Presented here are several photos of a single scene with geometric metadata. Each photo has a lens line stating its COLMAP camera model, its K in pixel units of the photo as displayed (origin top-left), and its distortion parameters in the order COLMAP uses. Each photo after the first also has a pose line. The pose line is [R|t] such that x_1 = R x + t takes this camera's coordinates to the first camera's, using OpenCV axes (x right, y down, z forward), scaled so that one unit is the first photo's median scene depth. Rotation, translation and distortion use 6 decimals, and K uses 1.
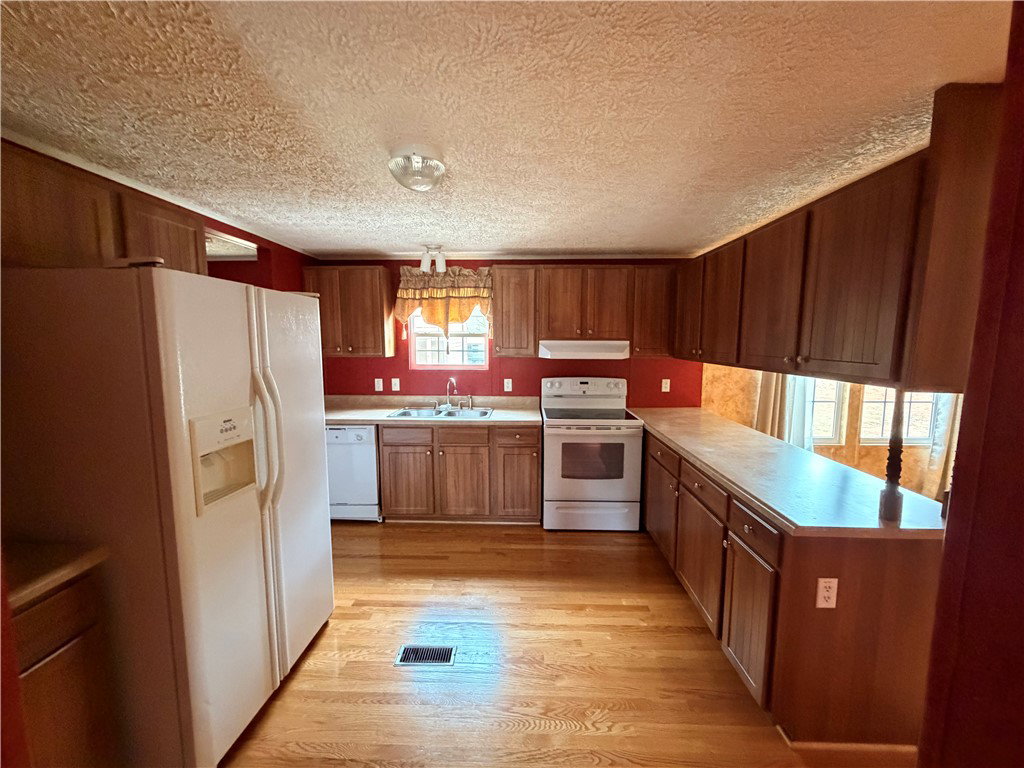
lens RADIAL K [[412.8, 0, 513.2], [0, 412.8, 385.8], [0, 0, 1]] dist [0.001616, -0.000029]
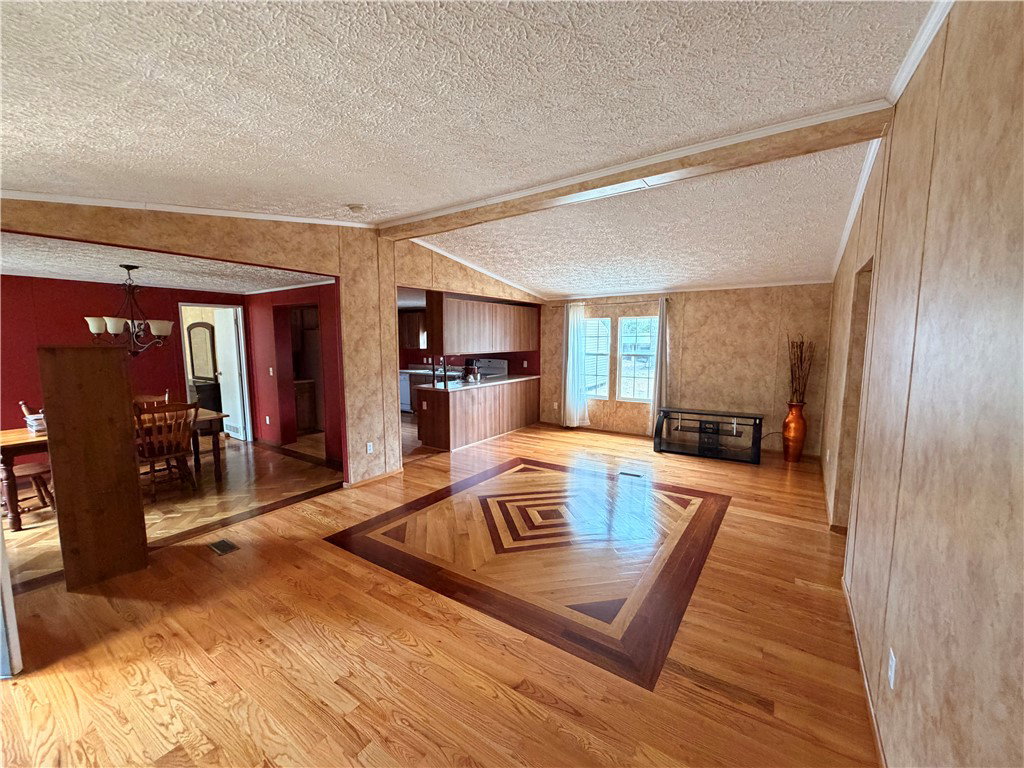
lens RADIAL K [[412.8, 0, 512.9], [0, 412.8, 384.6], [0, 0, 1]] dist [0.001616, -0.000029]
pose [[0.840064, 0.056140, -0.539574, 1.430928], [-0.057484, 0.998243, 0.014365, 0.074624], [0.539433, 0.018949, 0.841816, -0.759612]]
